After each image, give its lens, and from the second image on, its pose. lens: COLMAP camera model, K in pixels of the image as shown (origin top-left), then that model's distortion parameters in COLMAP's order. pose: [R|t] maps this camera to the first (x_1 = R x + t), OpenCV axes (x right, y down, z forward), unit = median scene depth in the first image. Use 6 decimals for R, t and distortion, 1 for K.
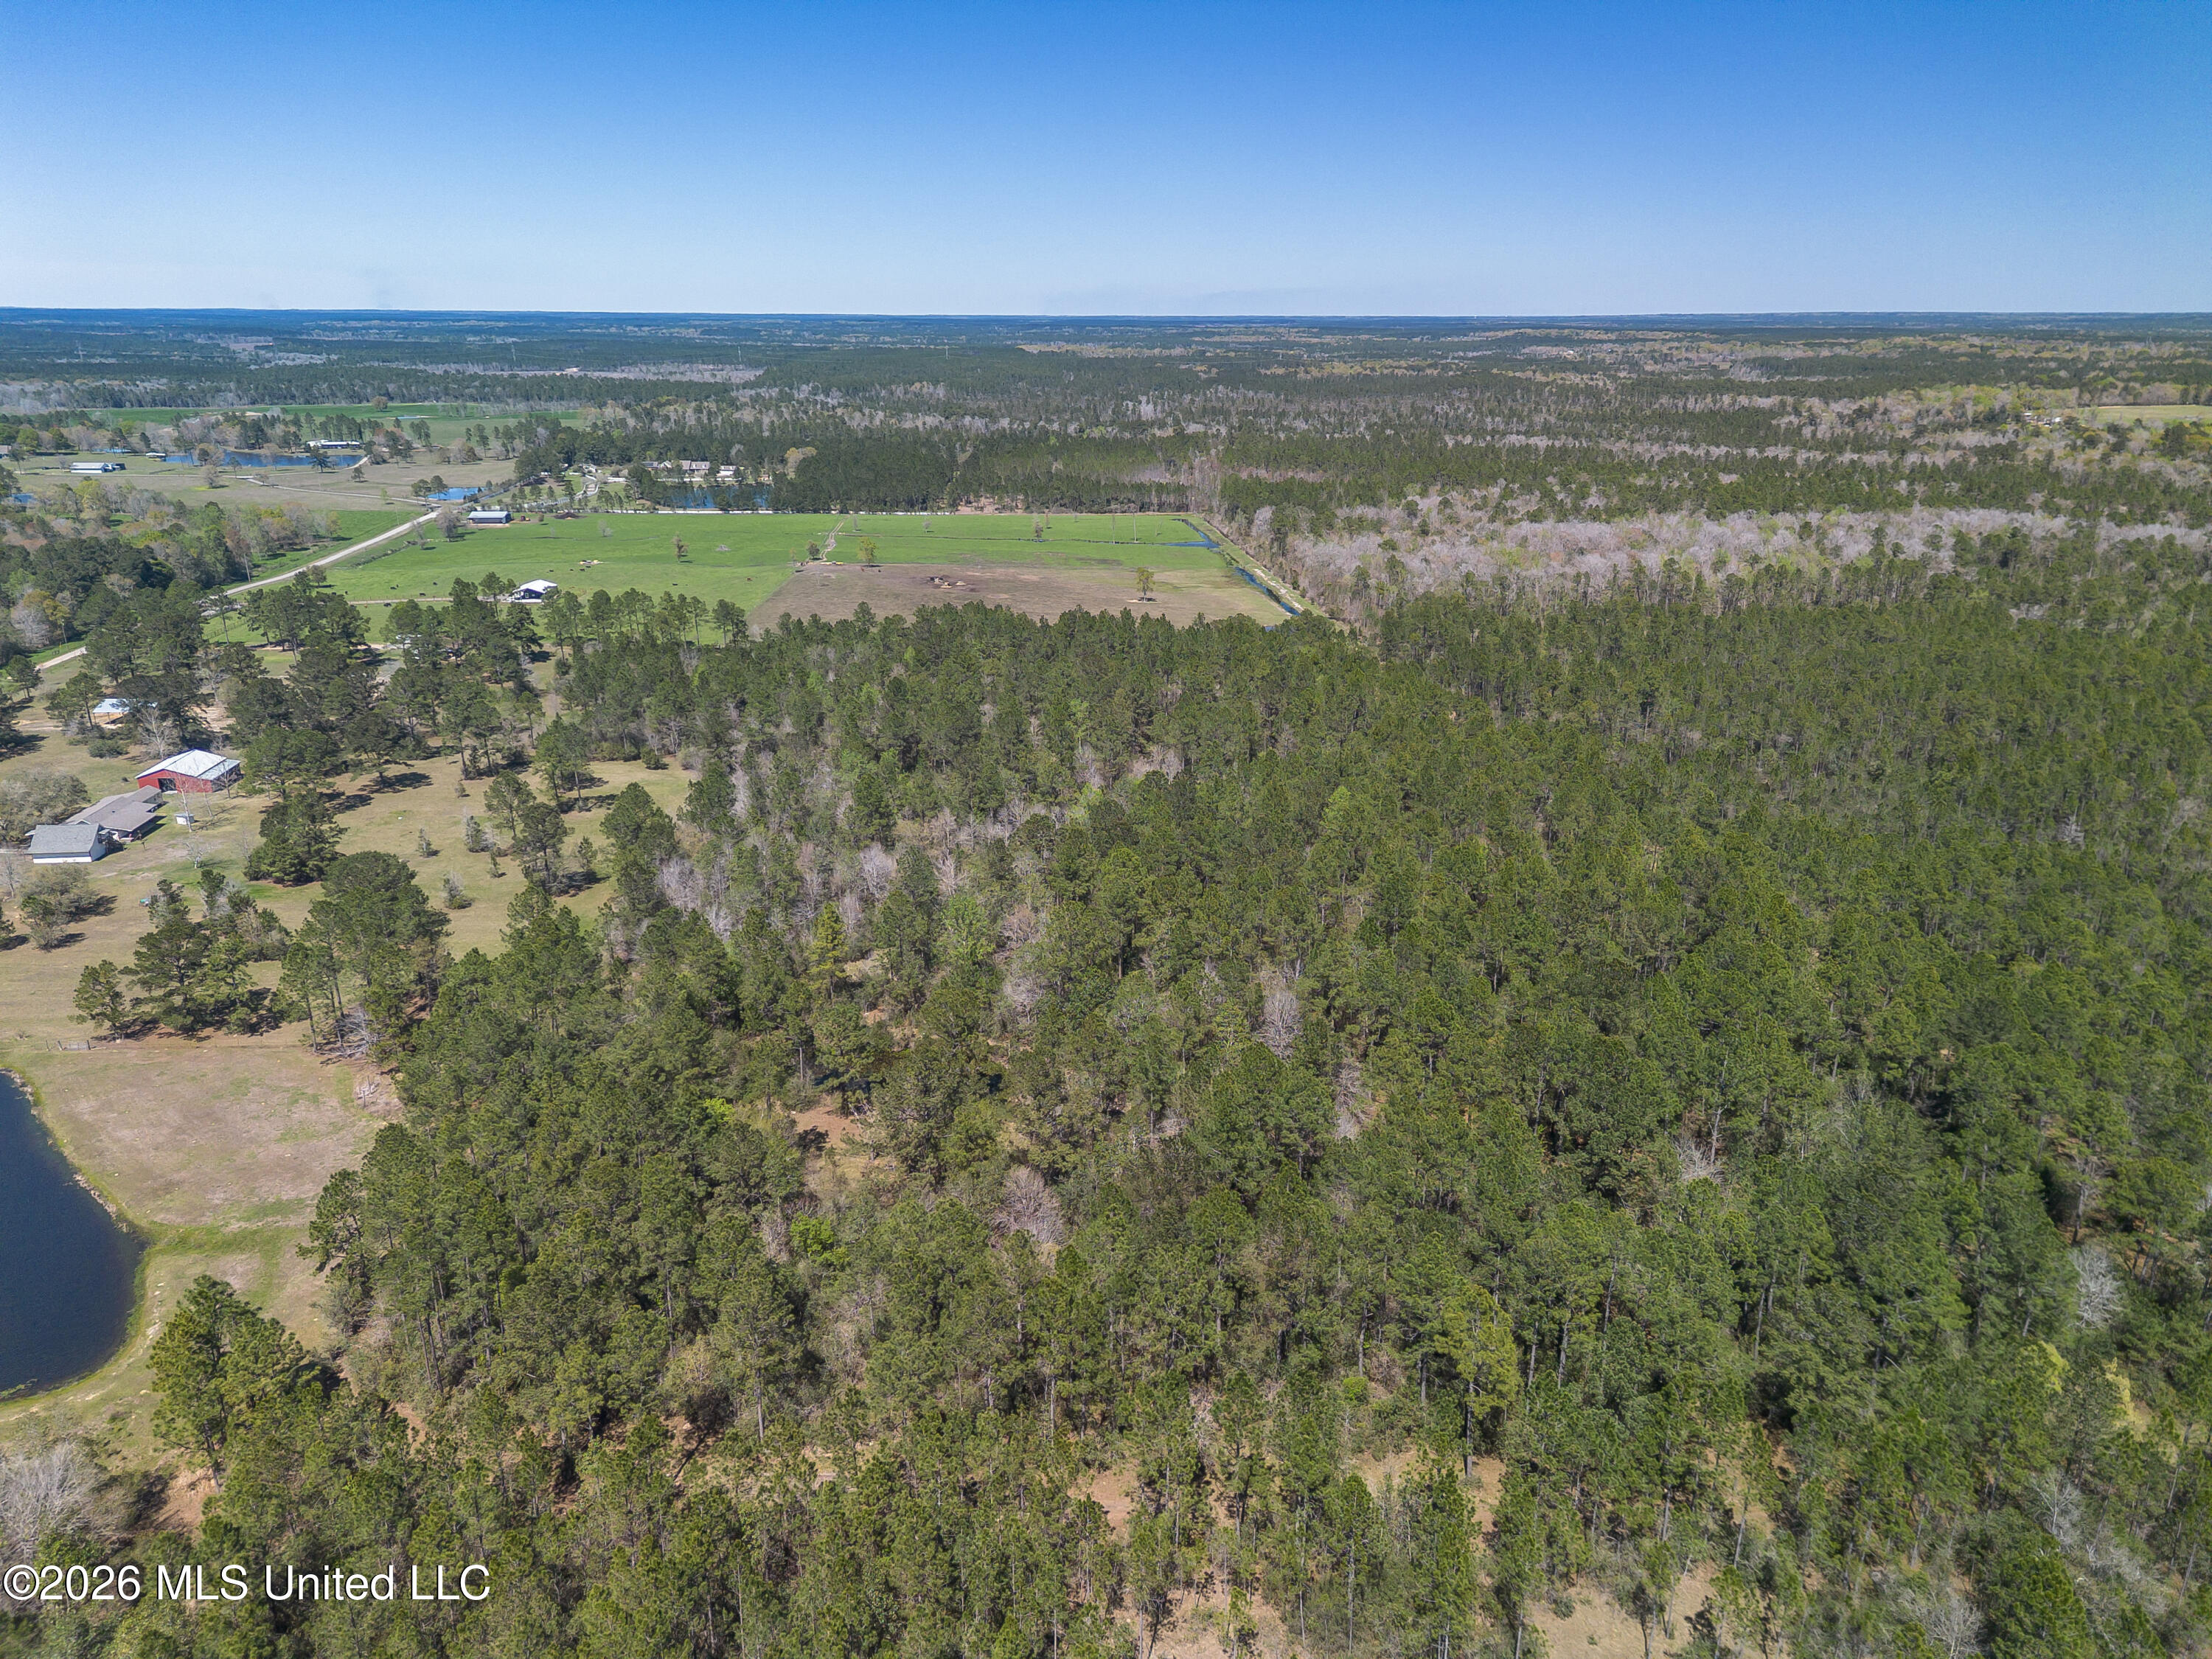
lens RADIAL K [[1550.9, 0, 1107.3], [0, 1550.9, 830.7], [0, 0, 1]] dist [0.080447, -0.078348]
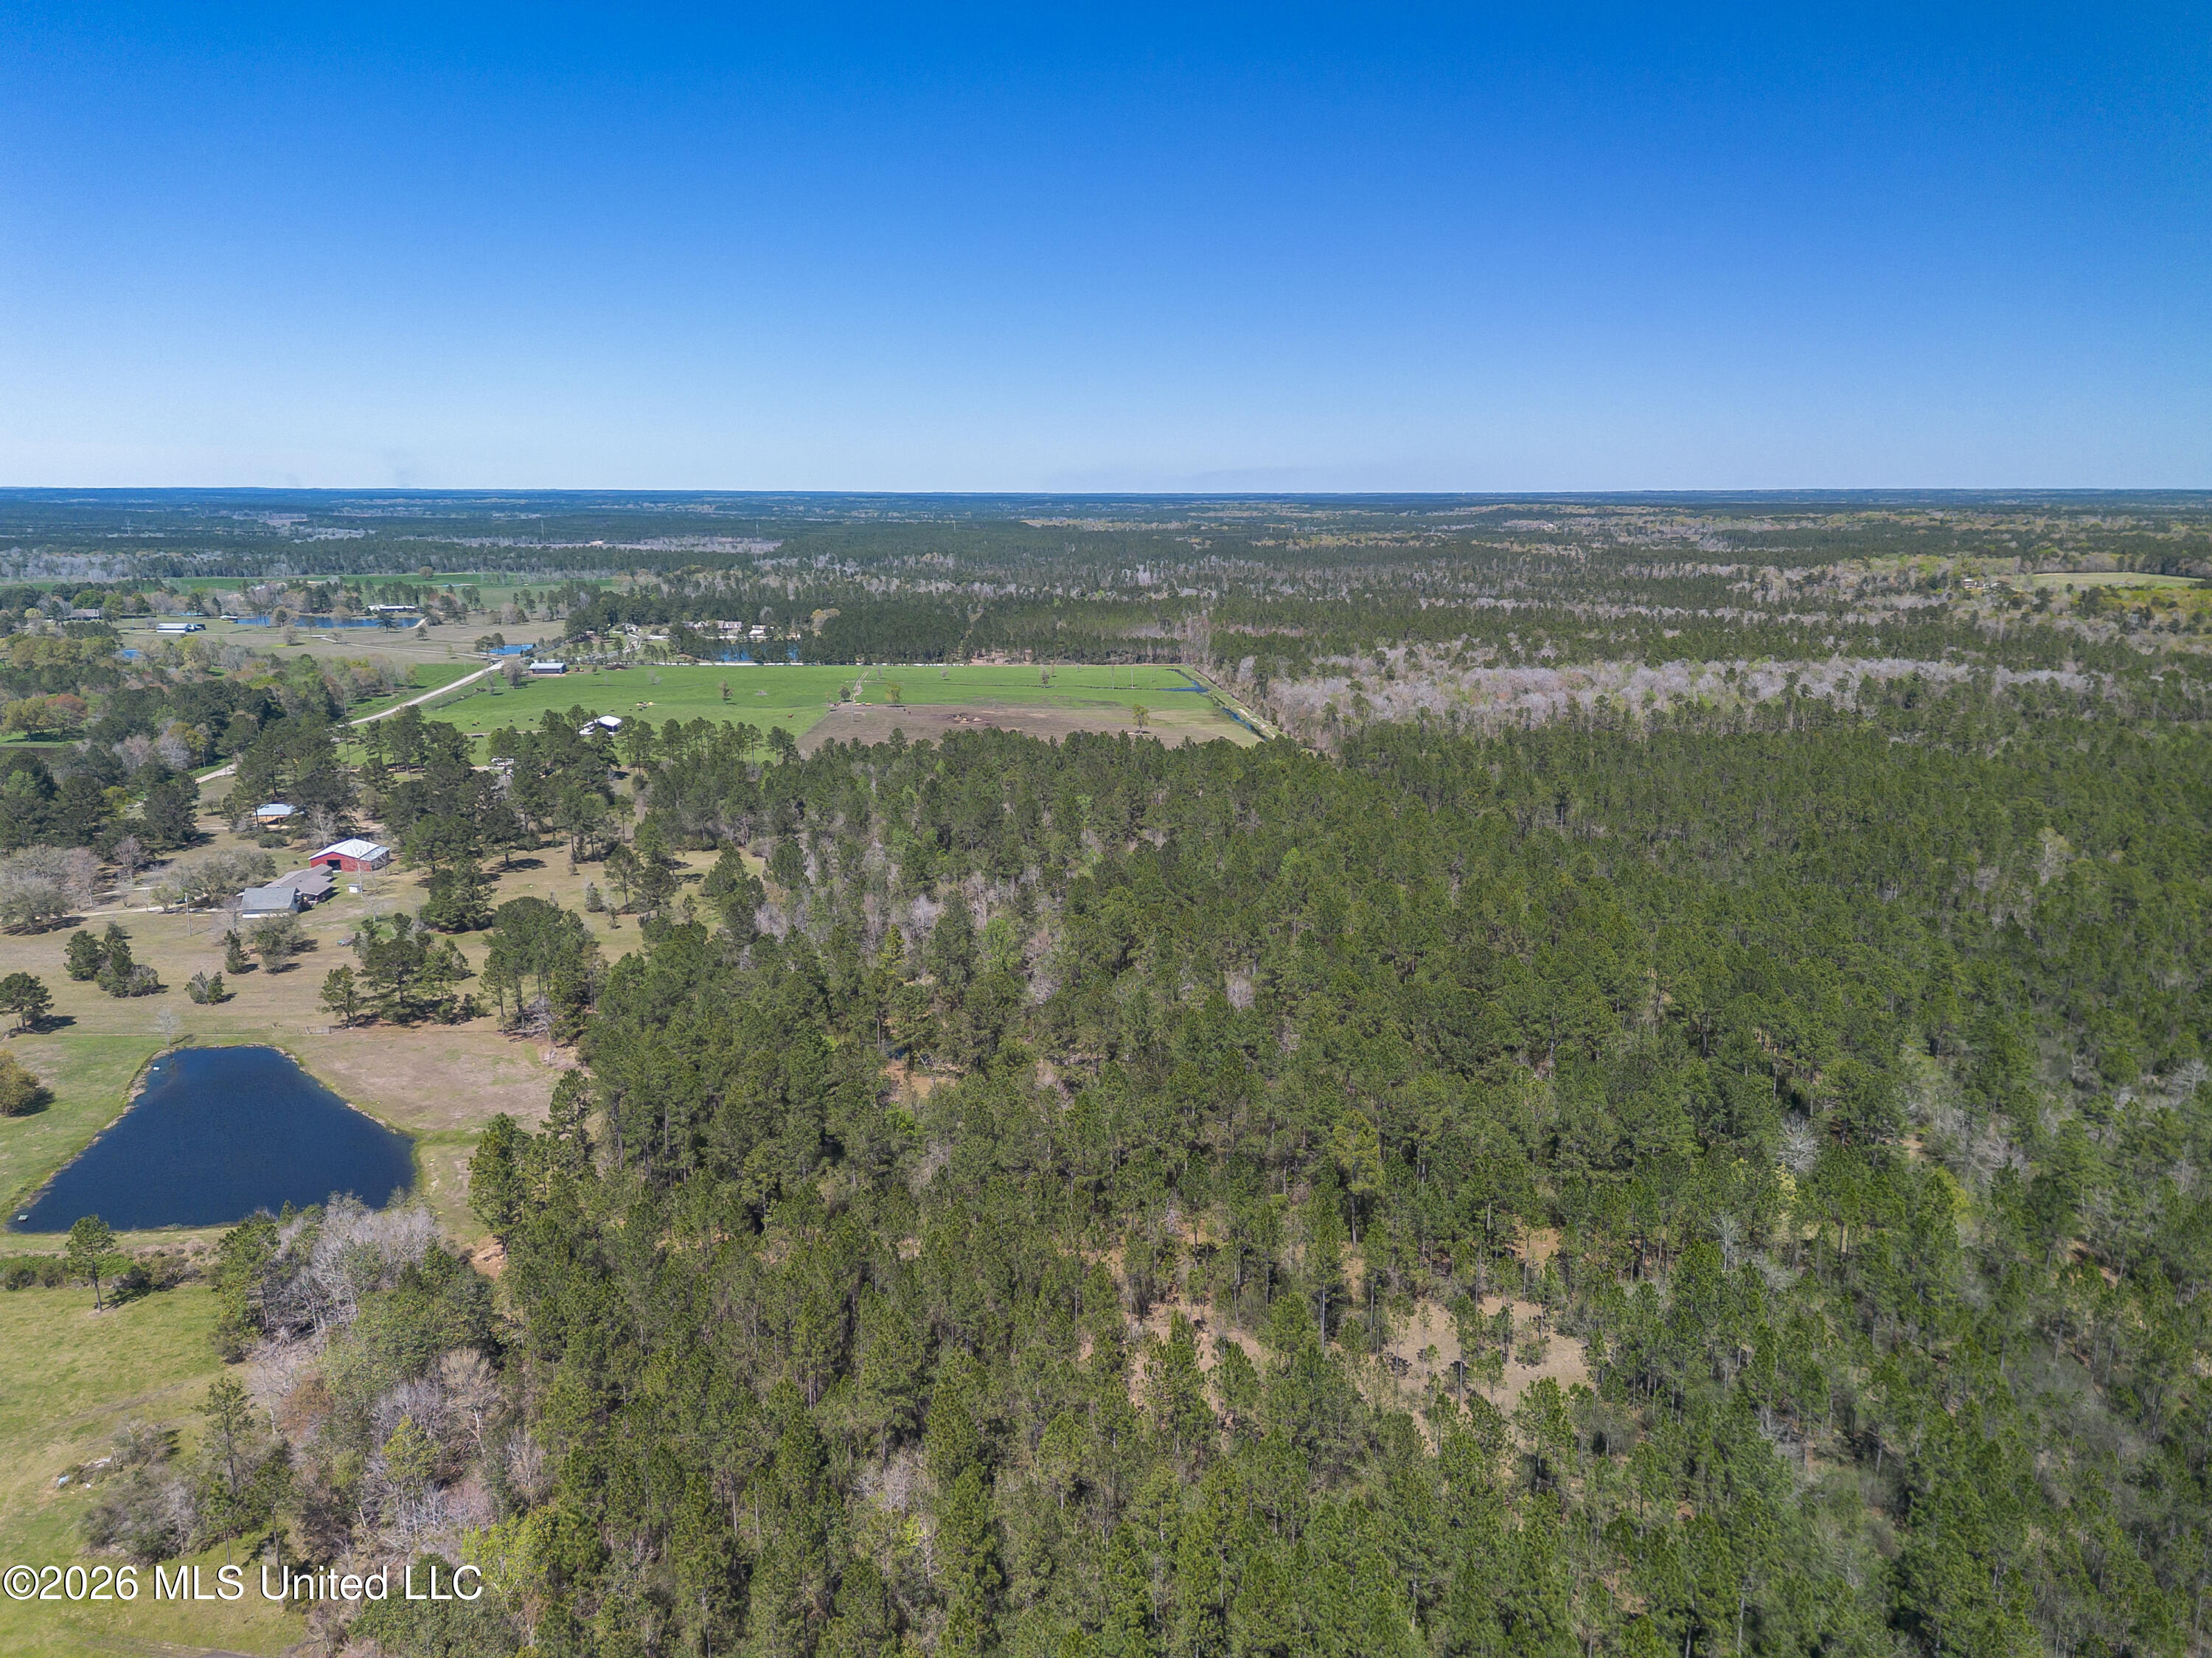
lens RADIAL K [[1564.0, 0, 1105.1], [0, 1564.0, 832.1], [0, 0, 1]] dist [0.090176, -0.096522]
pose [[0.999999, -0.001156, -0.001226, -0.000318], [0.001020, 0.994442, -0.105278, 0.044382], [0.001341, 0.105276, 0.994442, -0.128186]]
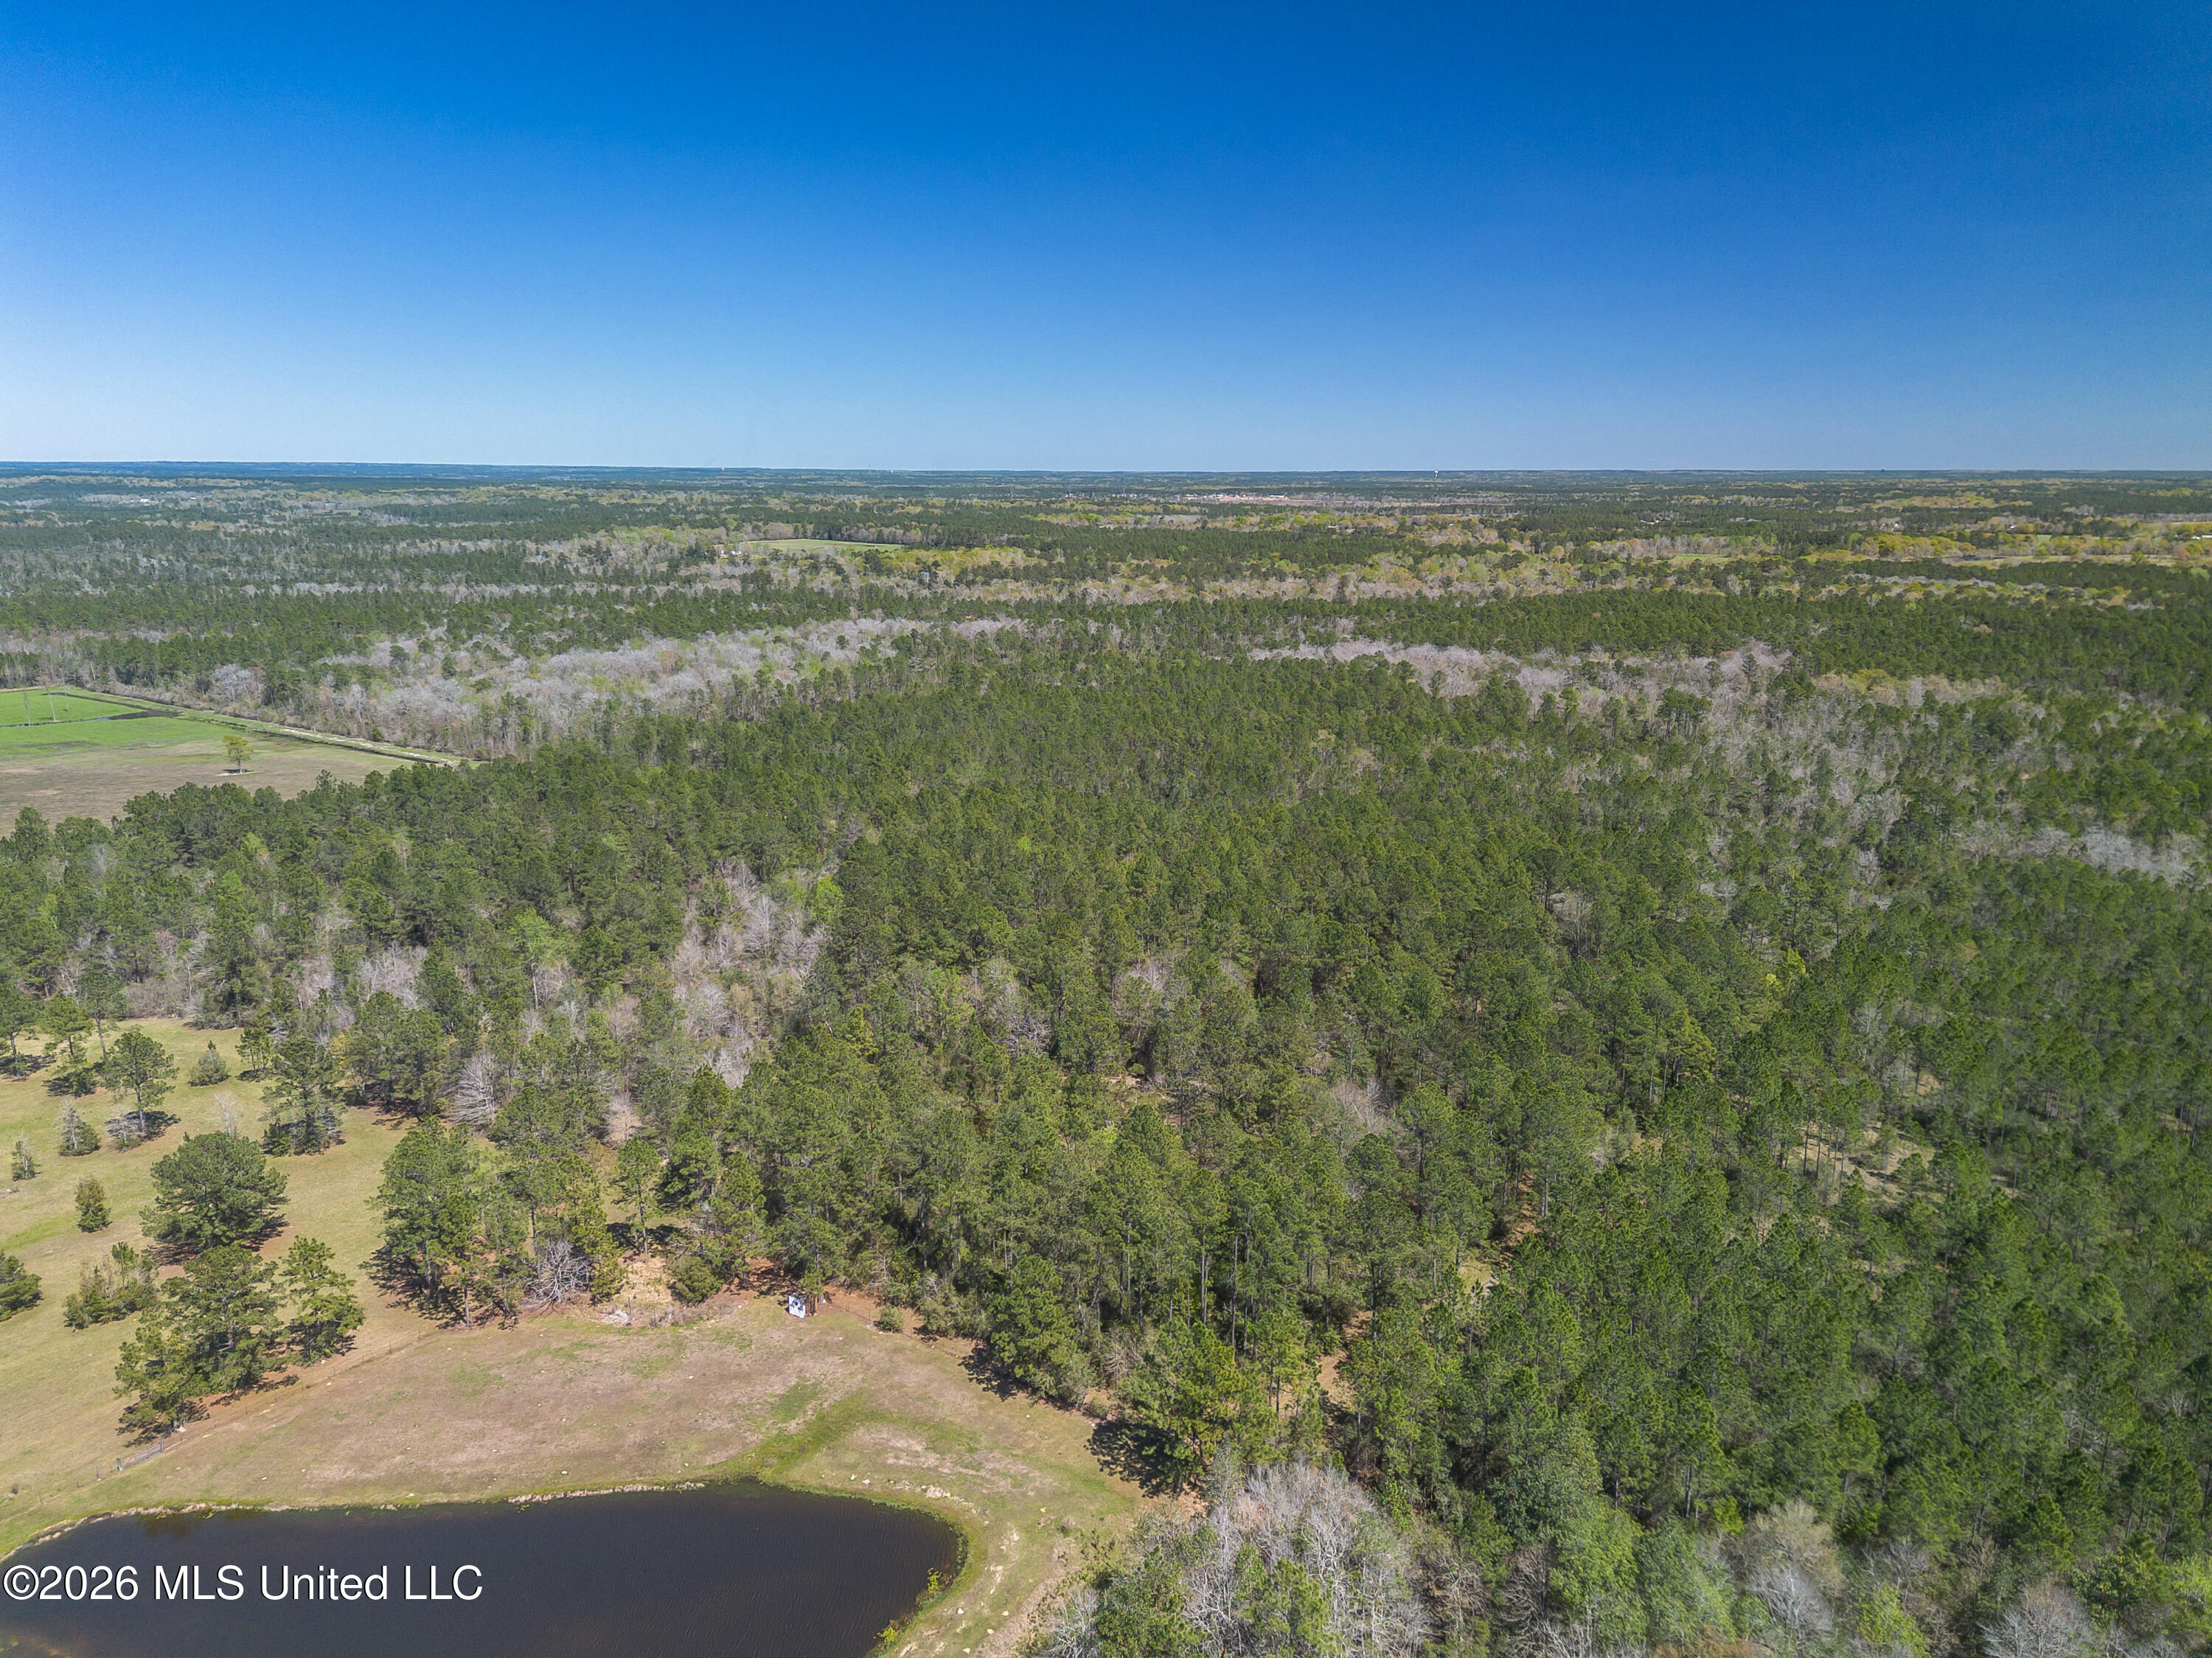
lens RADIAL K [[1570.1, 0, 1110.5], [0, 1570.1, 860.7], [0, 0, 1]] dist [0.084789, -0.083377]
pose [[0.648649, -0.183270, 0.738692, -0.335752], [0.237067, 0.970942, 0.032722, -0.016130], [-0.723225, 0.153895, 0.673248, 0.066319]]
